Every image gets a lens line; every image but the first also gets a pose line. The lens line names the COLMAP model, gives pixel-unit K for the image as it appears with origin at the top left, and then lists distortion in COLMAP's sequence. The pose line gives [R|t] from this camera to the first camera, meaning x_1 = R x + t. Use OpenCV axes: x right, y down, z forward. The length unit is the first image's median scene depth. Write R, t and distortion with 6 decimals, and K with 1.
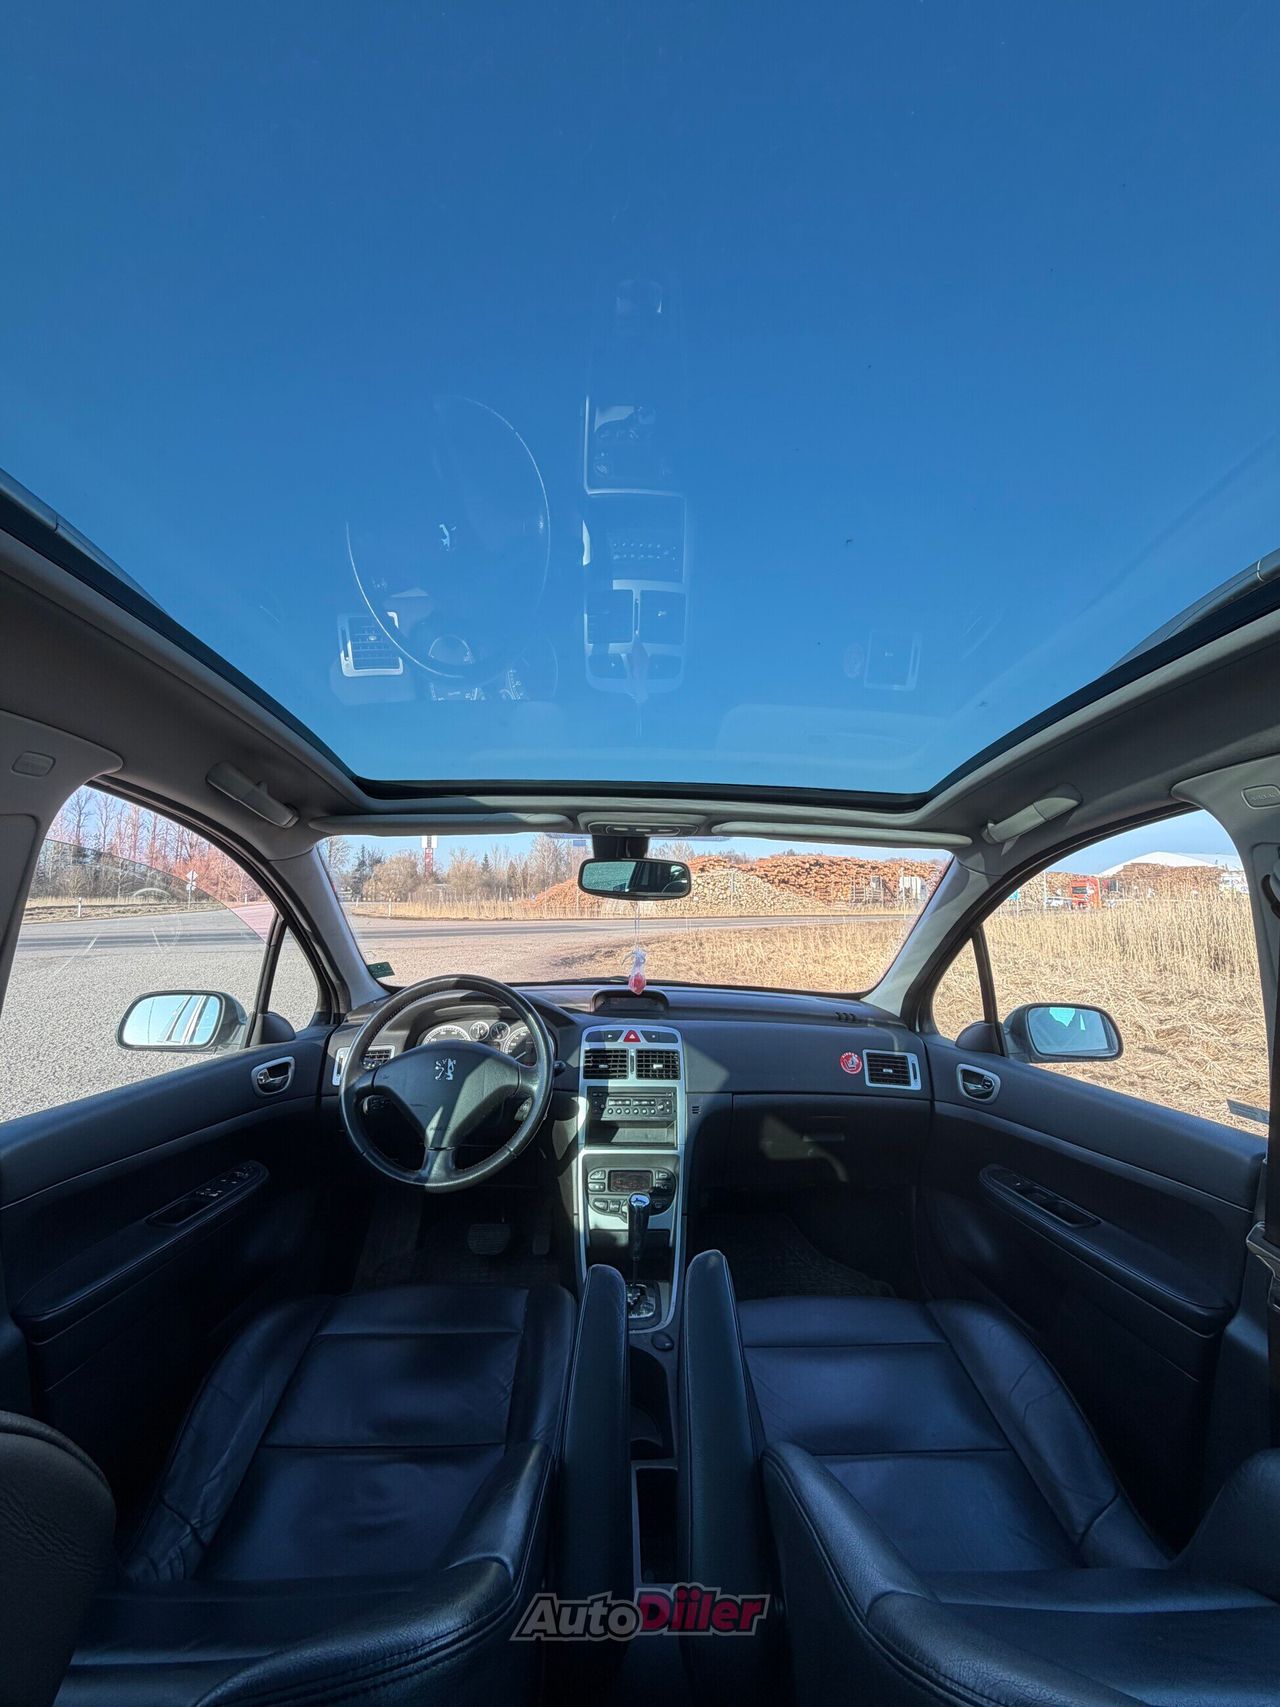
lens RADIAL K [[682.5, 0, 643.5], [0, 682.5, 858.1], [0, 0, 1]] dist [0.001010, 0.000022]
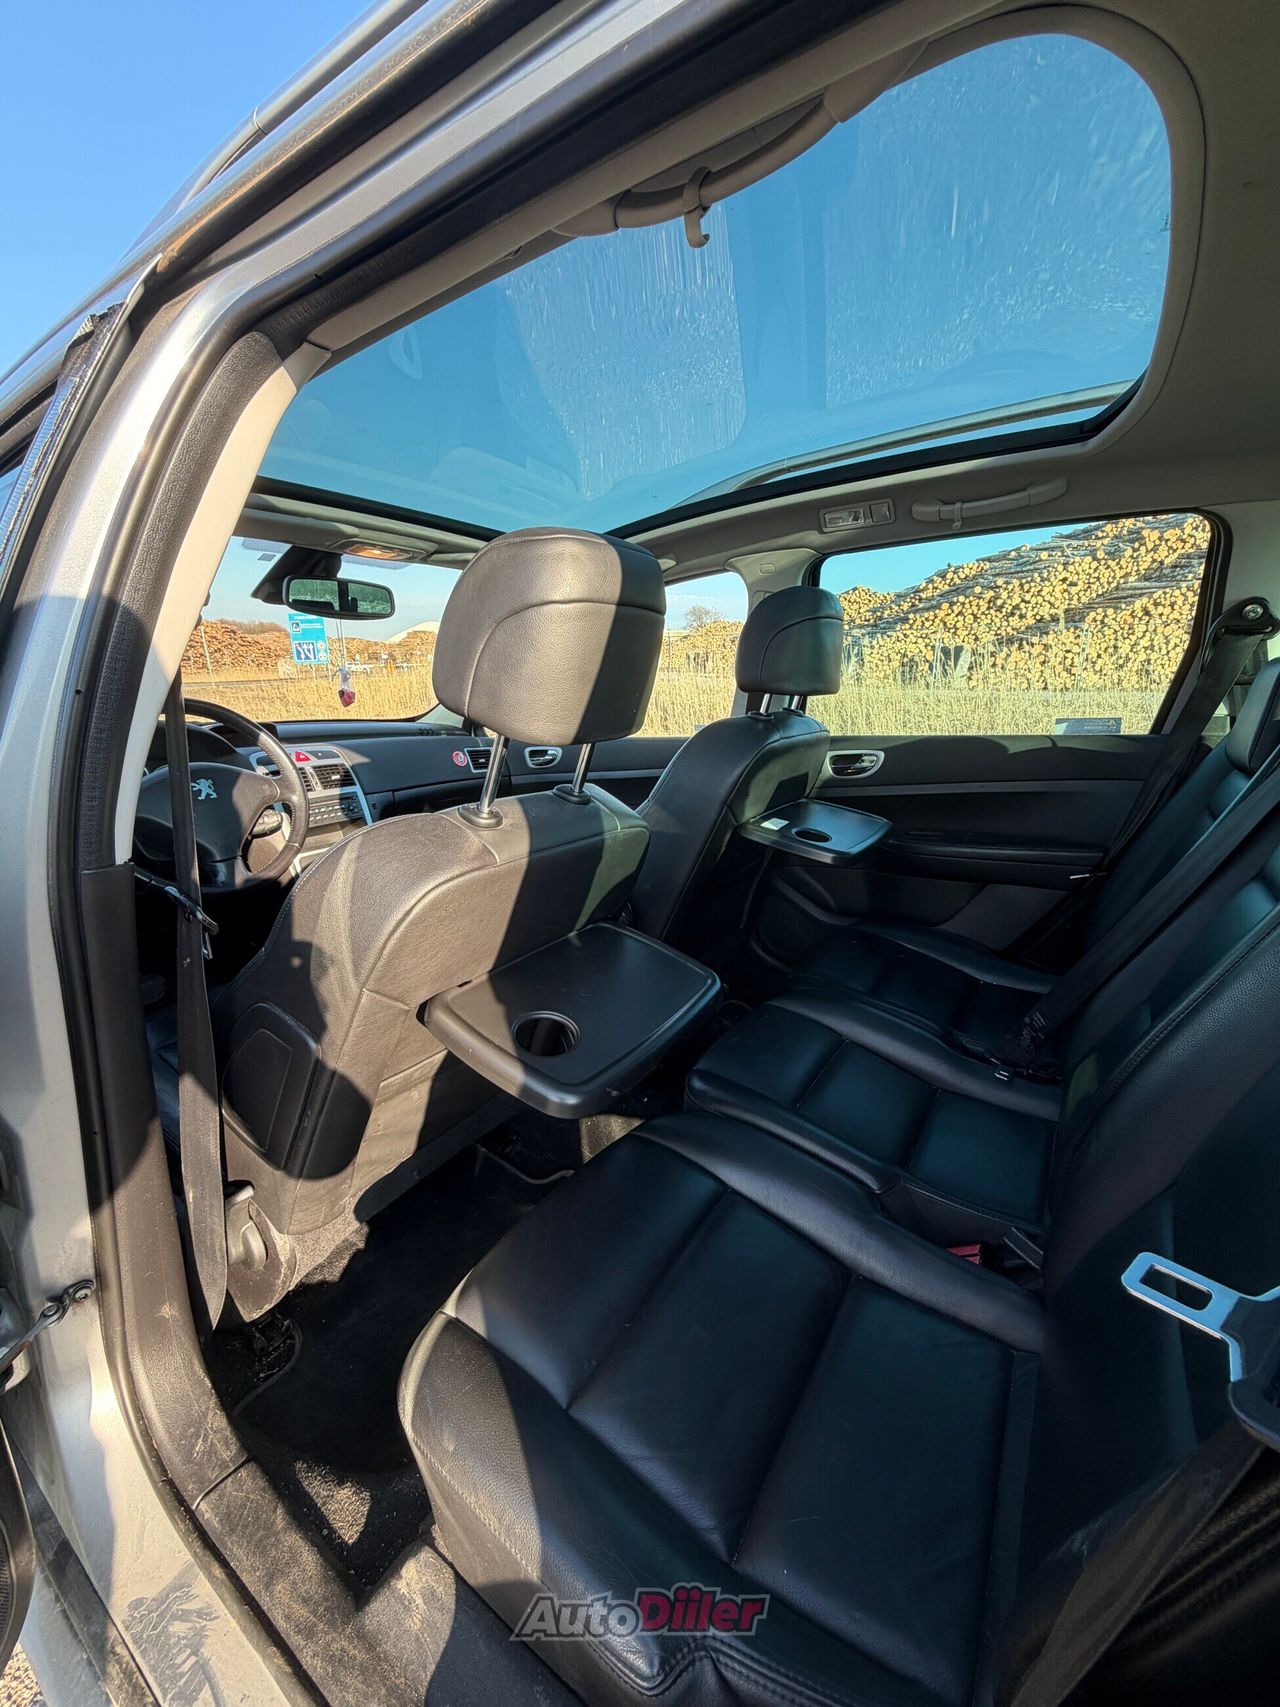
lens RADIAL K [[682.5, 0, 649.3], [0, 682.5, 856.4], [0, 0, 1]] dist [0.001010, 0.000022]
pose [[0.582187, -0.228131, 0.780394, -0.595279], [-0.037824, 0.951191, 0.306277, 0.063987], [-0.812175, -0.207828, 0.545142, -0.068507]]
